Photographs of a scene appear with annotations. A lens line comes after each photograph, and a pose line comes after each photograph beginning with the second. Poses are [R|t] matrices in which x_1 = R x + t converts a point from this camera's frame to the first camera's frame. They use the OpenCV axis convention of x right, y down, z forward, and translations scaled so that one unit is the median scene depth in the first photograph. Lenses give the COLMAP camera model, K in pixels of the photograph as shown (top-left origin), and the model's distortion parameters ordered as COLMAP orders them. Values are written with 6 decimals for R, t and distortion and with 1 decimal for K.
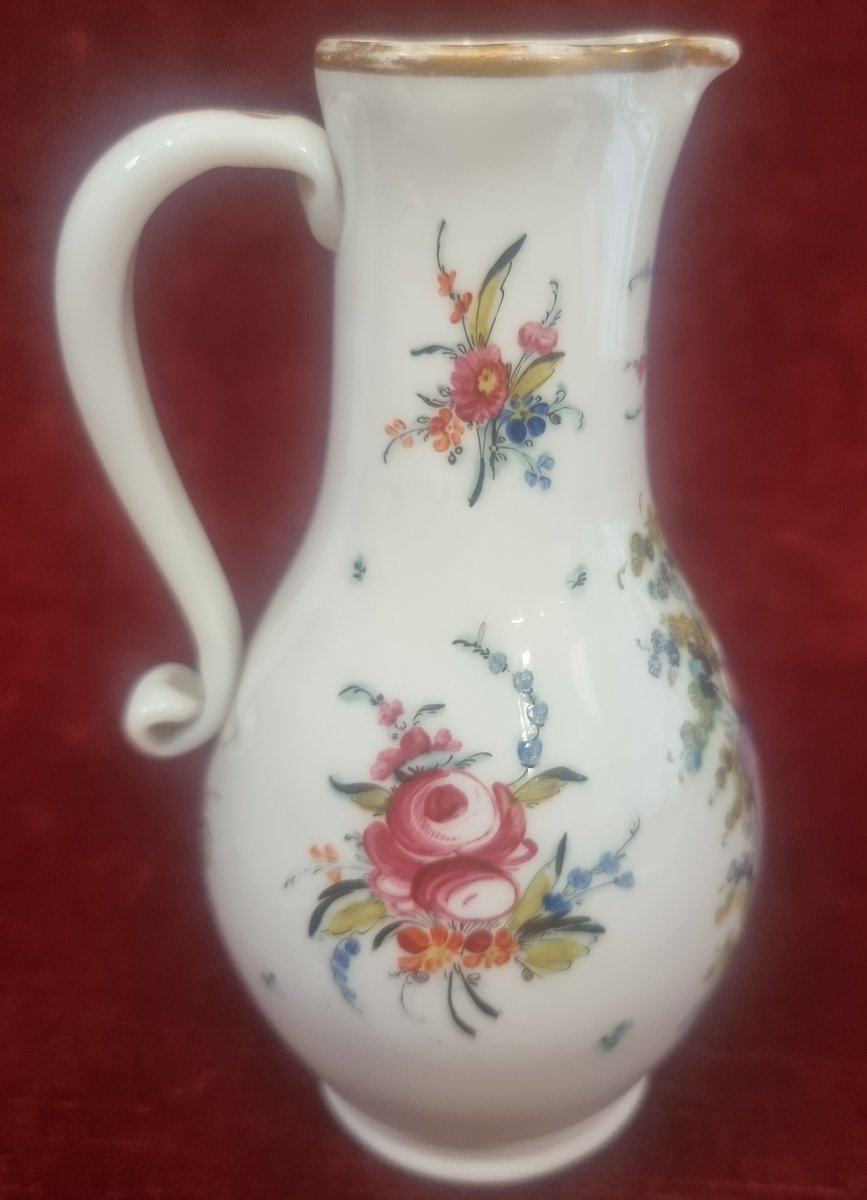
lens RADIAL K [[854.9, 0, 430.6], [0, 854.9, 595.2], [0, 0, 1]] dist [-0.004859, 0.001280]
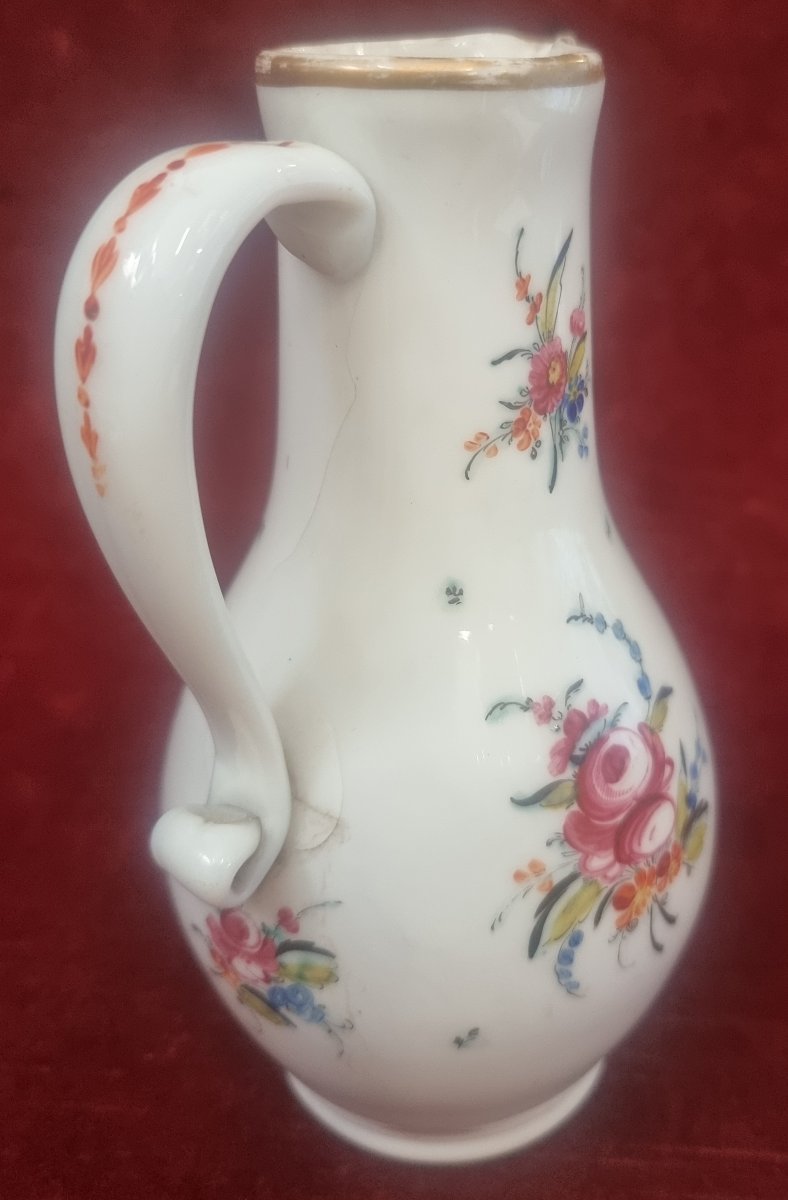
lens RADIAL K [[869.1, 0, 397.1], [0, 869.1, 592.8], [0, 0, 1]] dist [0.001219, -0.004394]
pose [[0.765716, -0.369791, 0.526246, -0.683839], [0.363954, 0.923717, 0.119519, -0.181272], [-0.530299, 0.100012, 0.841891, 0.209822]]
